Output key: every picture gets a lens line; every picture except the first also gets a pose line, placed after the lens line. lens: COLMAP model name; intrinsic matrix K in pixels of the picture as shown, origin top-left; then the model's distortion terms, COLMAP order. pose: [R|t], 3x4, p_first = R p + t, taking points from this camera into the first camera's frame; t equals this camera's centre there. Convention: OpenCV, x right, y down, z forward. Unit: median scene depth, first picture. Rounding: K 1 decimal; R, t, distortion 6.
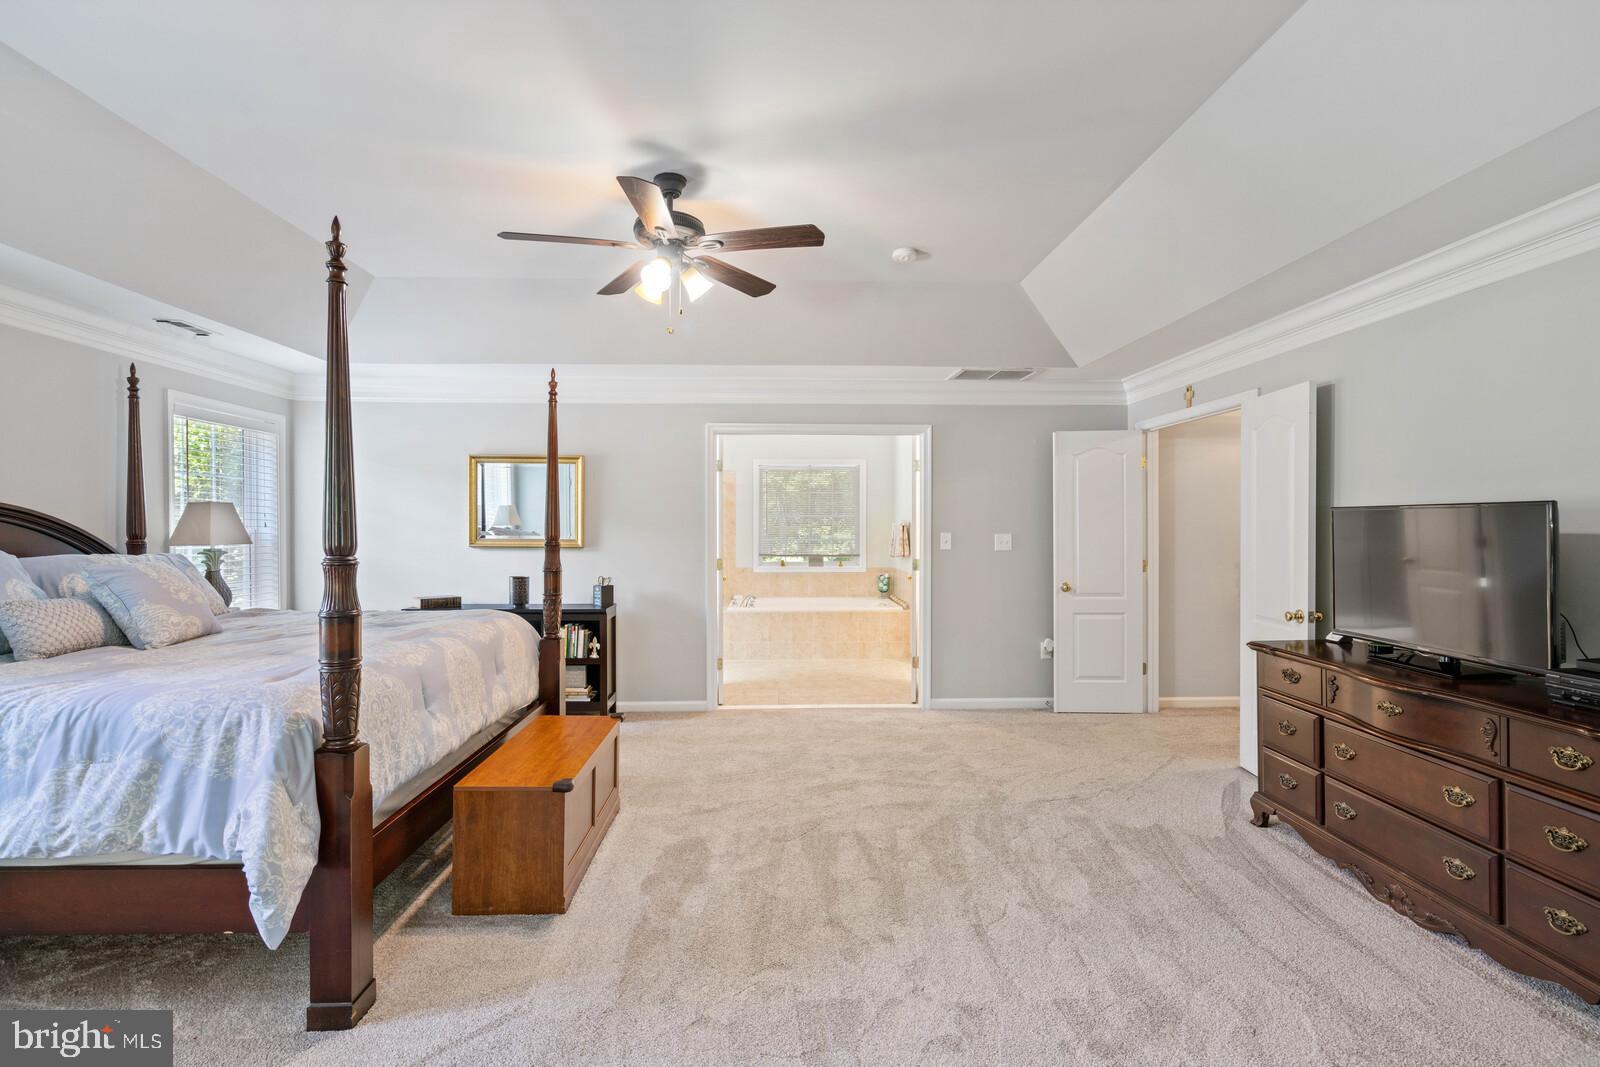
lens RADIAL K [[734.7, 0, 806.9], [0, 734.7, 523.7], [0, 0, 1]] dist [-0.002920, 0.000005]
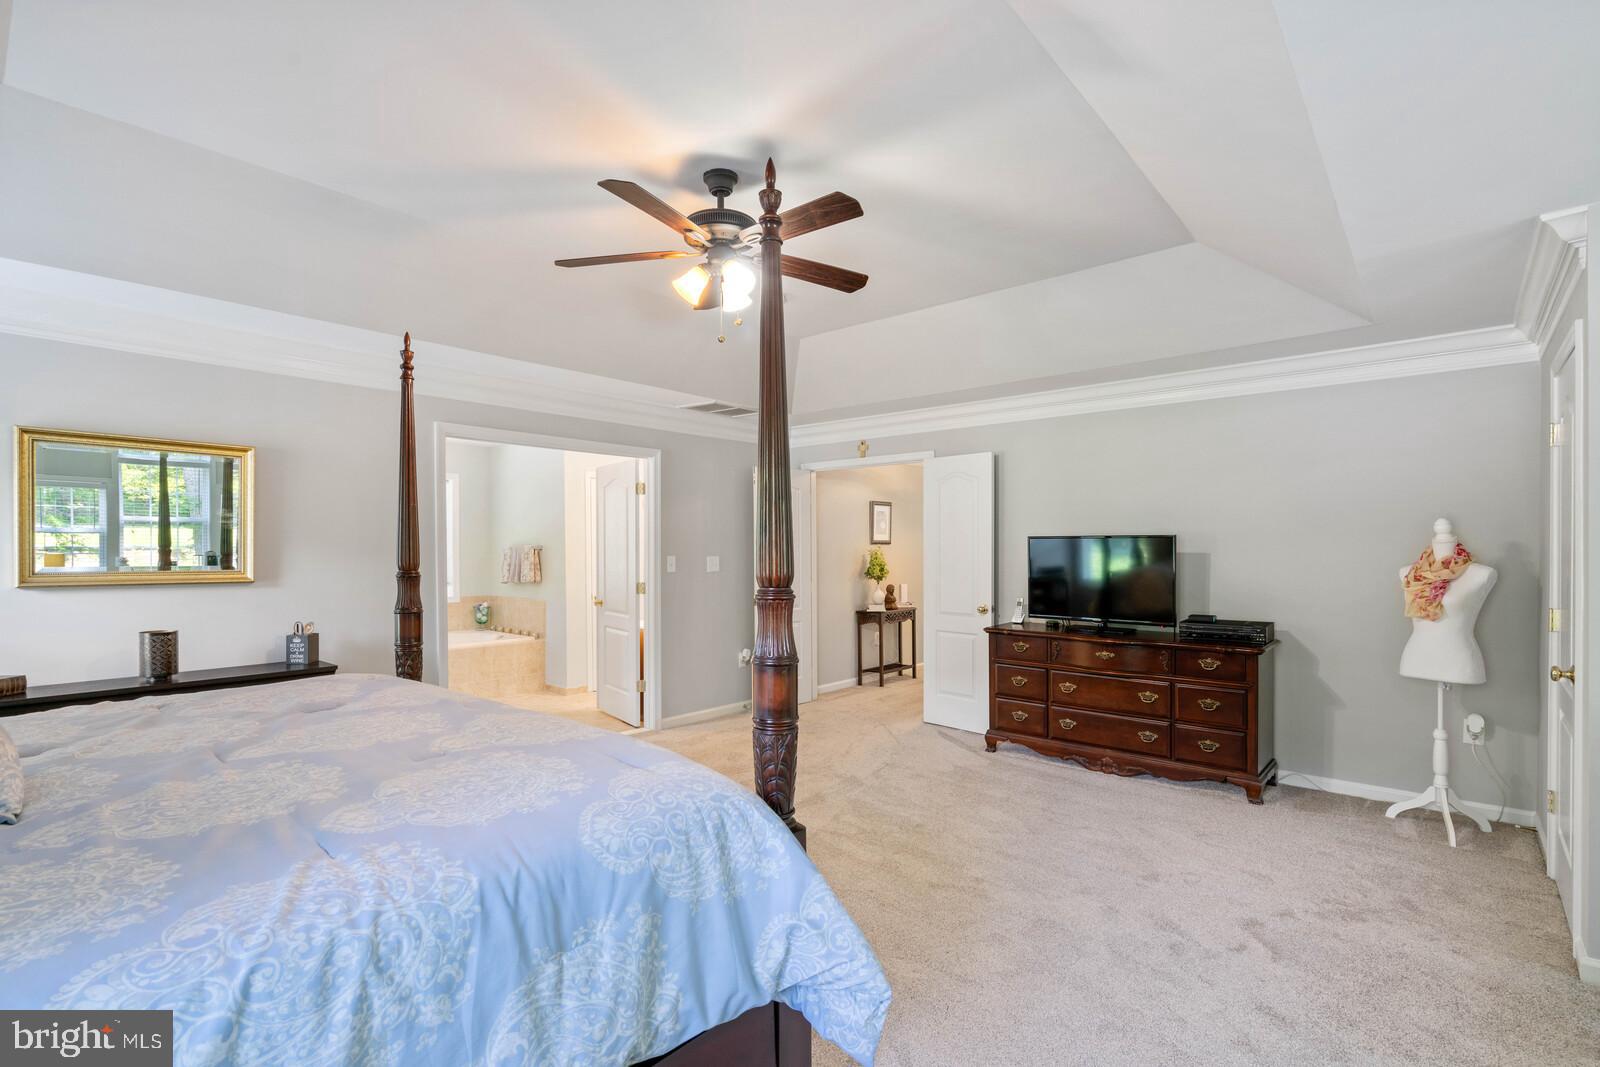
lens RADIAL K [[734.7, 0, 812.3], [0, 734.7, 547.5], [0, 0, 1]] dist [-0.002920, 0.000005]
pose [[0.685078, -0.000510, 0.728469, -0.713628], [-0.000319, 0.999999, 0.001000, -0.000494], [-0.728470, -0.000917, 0.685078, 0.253362]]
